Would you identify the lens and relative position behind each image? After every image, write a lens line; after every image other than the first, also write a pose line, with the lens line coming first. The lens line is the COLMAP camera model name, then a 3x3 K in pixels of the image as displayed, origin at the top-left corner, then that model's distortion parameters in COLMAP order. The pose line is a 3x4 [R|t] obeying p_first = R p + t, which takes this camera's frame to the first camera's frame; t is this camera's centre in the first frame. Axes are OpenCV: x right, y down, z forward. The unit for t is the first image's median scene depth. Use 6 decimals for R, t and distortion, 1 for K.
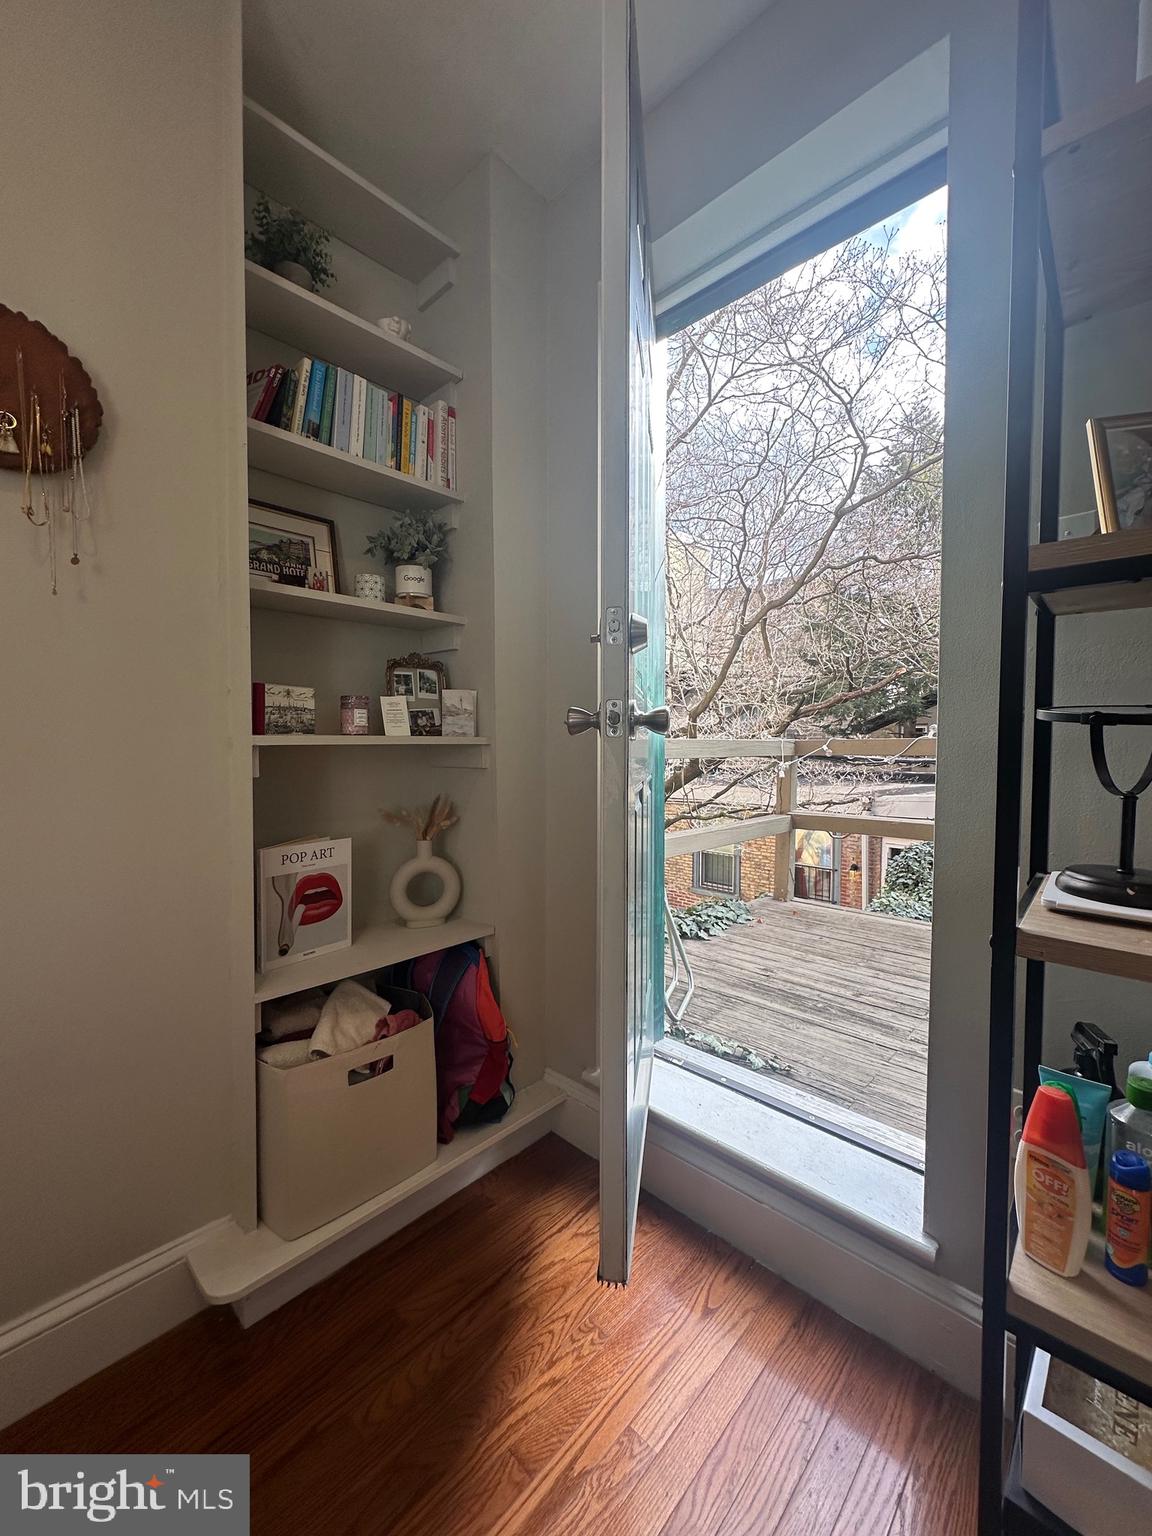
lens RADIAL K [[608.3, 0, 576.4], [0, 608.3, 765.7], [0, 0, 1]] dist [-0.002723, 0.000295]
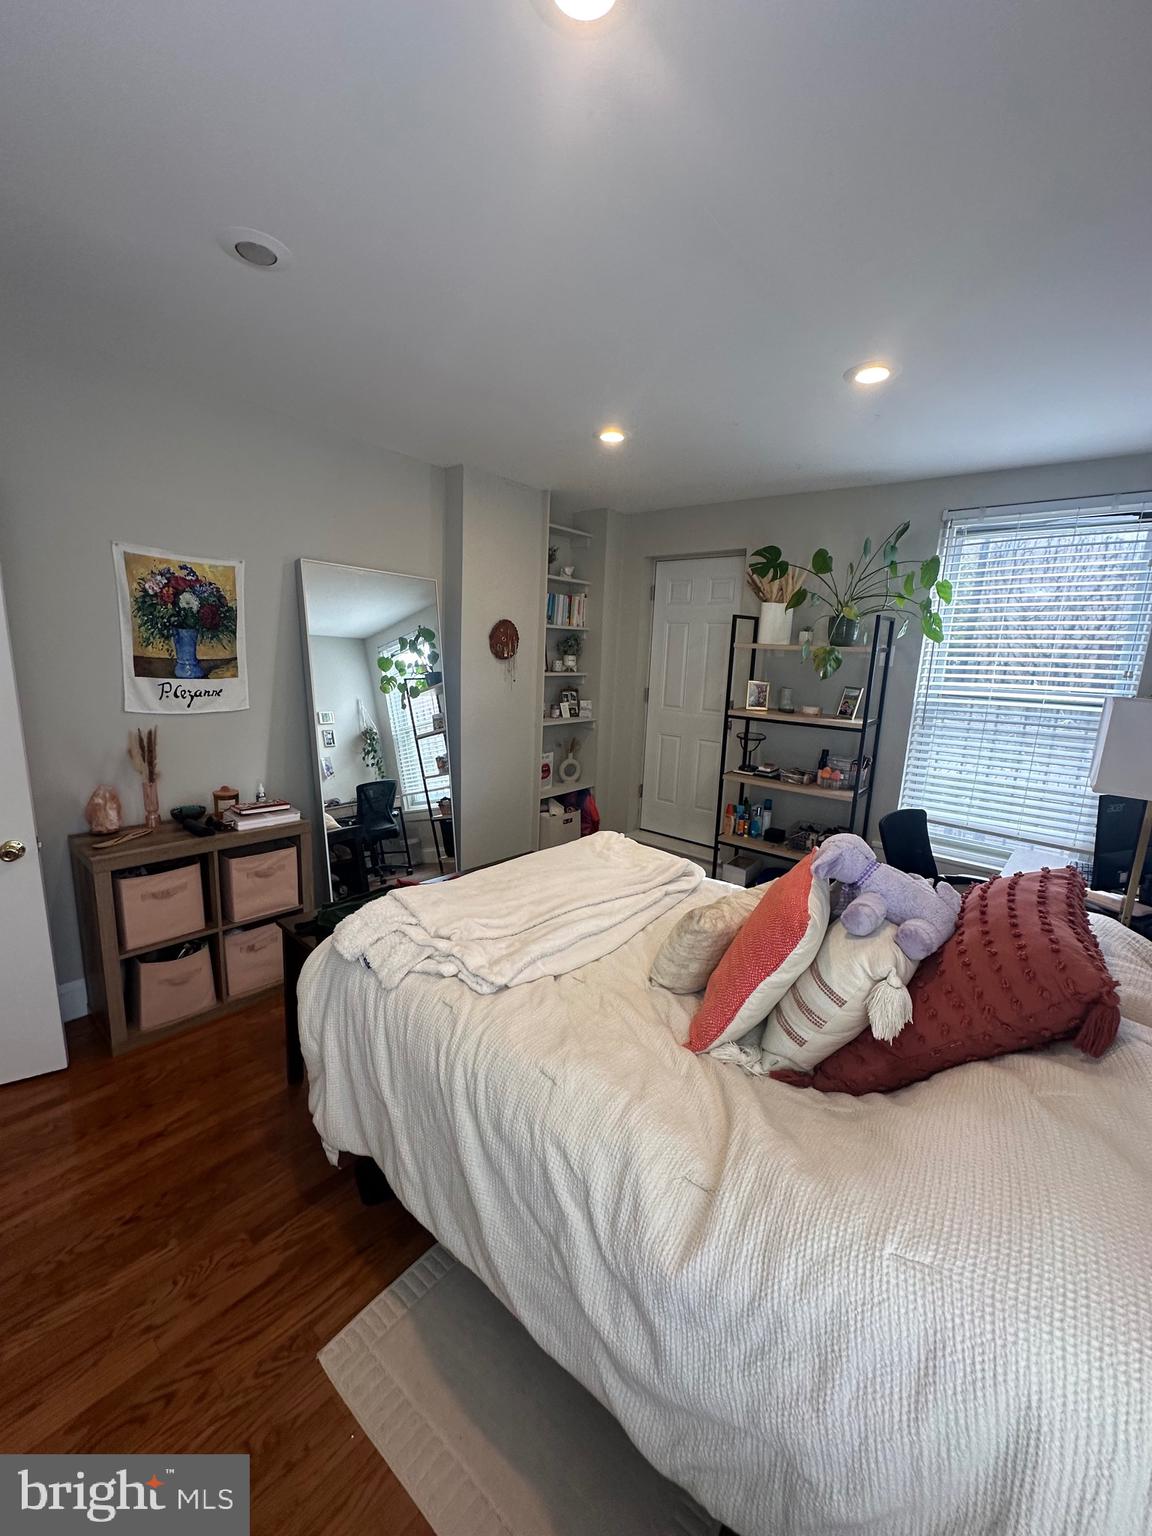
lens RADIAL K [[608.3, 0, 576.4], [0, 608.3, 765.7], [0, 0, 1]] dist [-0.002723, 0.000295]
pose [[0.996994, 0.033690, 0.069764, -0.428575], [-0.044021, 0.987355, 0.152290, -0.258364], [-0.063751, -0.154903, 0.985871, -1.847217]]
